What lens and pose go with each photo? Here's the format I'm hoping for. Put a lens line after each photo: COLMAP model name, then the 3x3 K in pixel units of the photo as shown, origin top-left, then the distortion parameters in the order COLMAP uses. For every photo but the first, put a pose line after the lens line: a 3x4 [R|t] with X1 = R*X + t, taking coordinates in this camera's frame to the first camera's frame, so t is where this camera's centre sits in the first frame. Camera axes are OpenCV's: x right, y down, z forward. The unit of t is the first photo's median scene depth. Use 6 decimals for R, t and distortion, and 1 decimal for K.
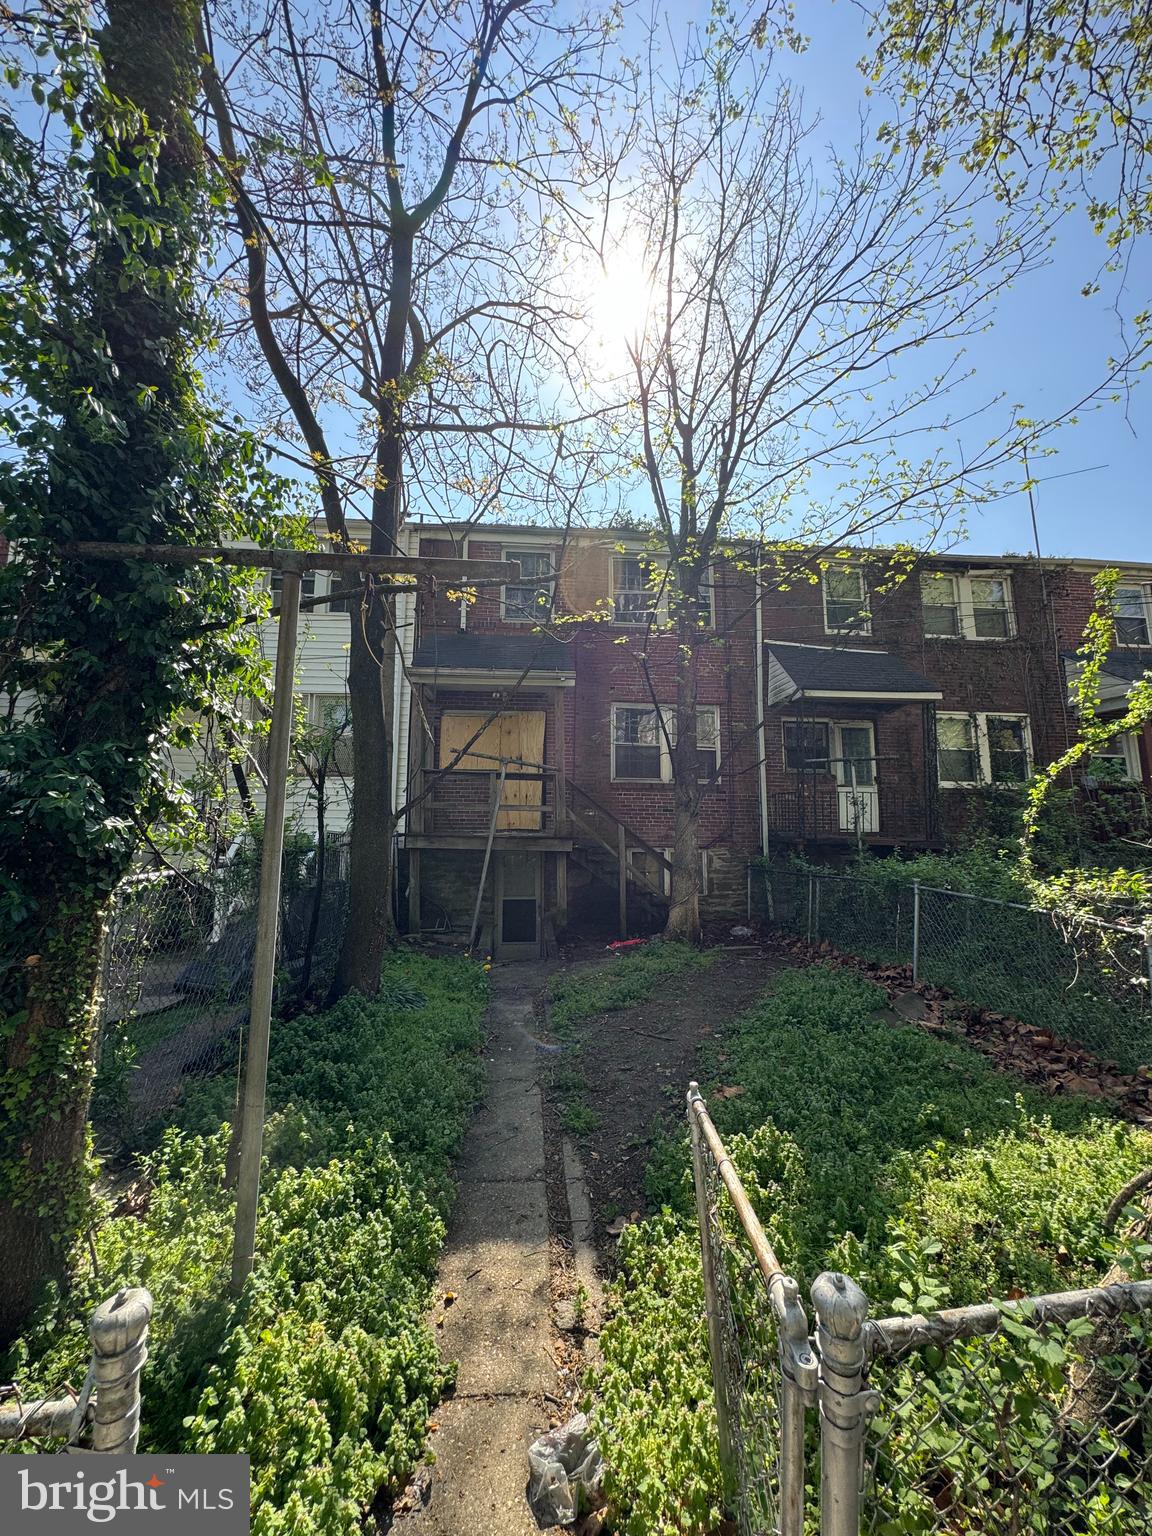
lens RADIAL K [[619.5, 0, 576.0], [0, 619.5, 768.0], [0, 0, 1]] dist [-0.003236, -0.000366]
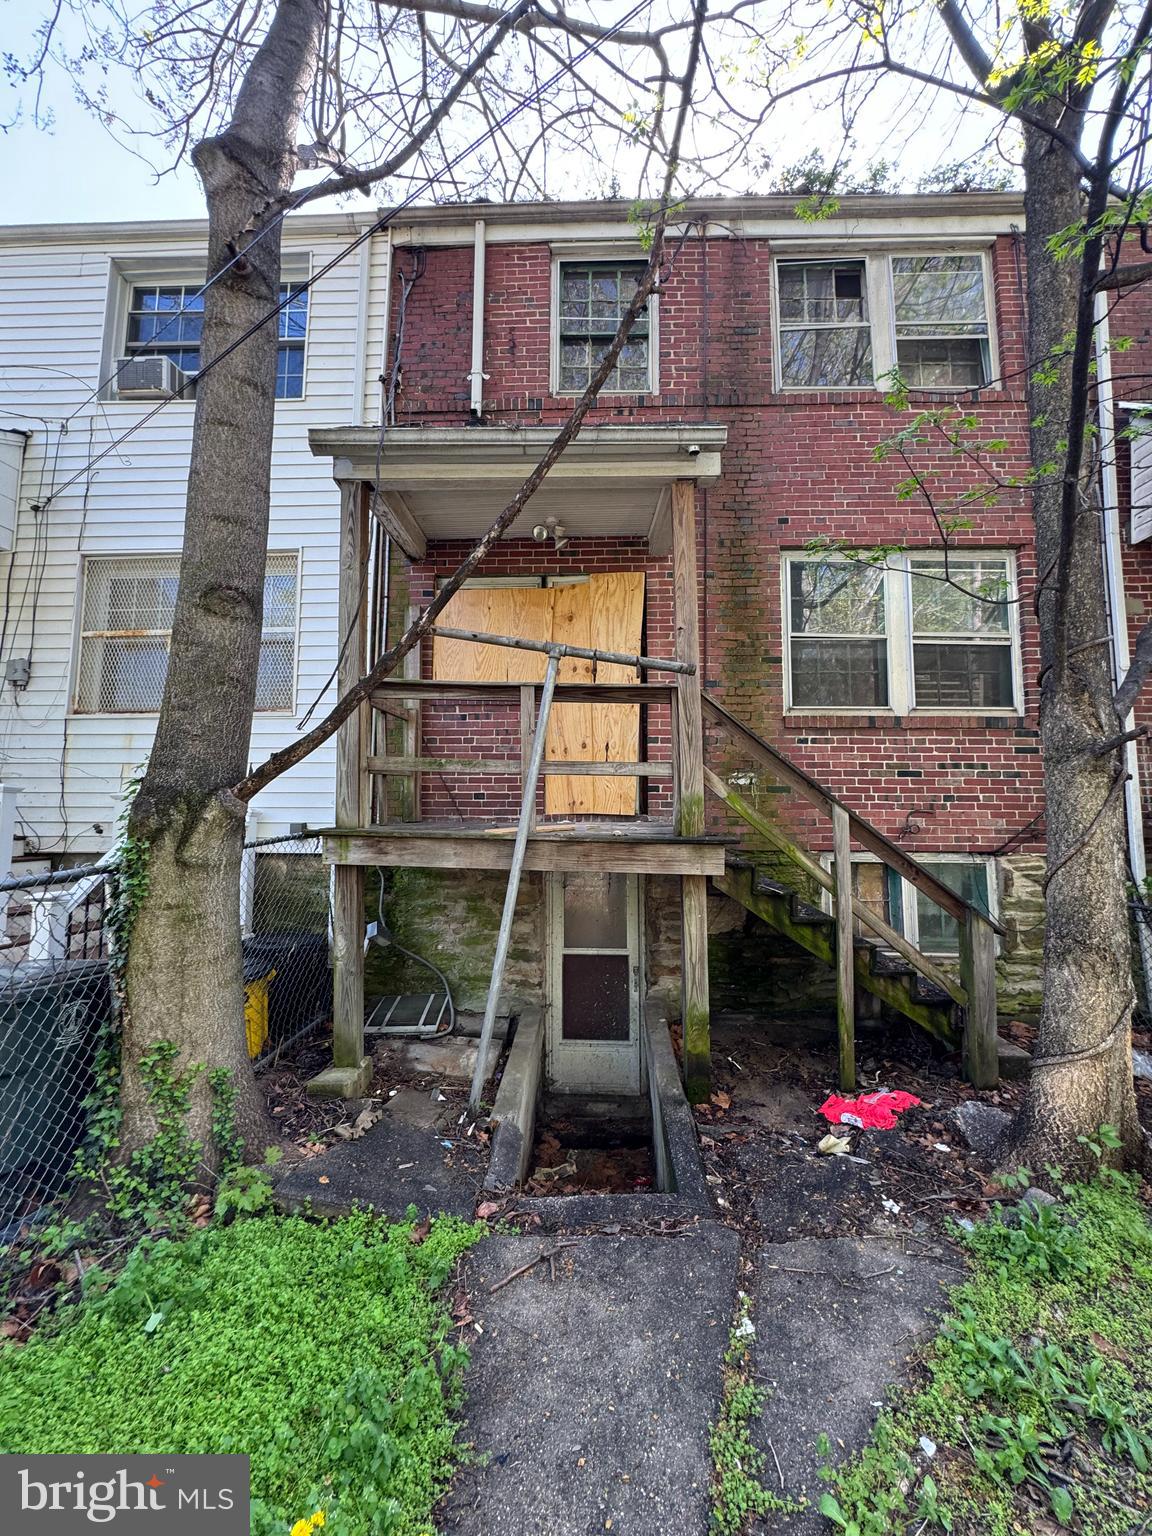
lens RADIAL K [[619.5, 0, 576.0], [0, 619.5, 768.0], [0, 0, 1]] dist [-0.003236, -0.000366]
pose [[0.991590, -0.008748, -0.129121, -0.042440], [0.014838, 0.998818, 0.046281, 0.040700], [0.128563, -0.047807, 0.990548, 0.529821]]
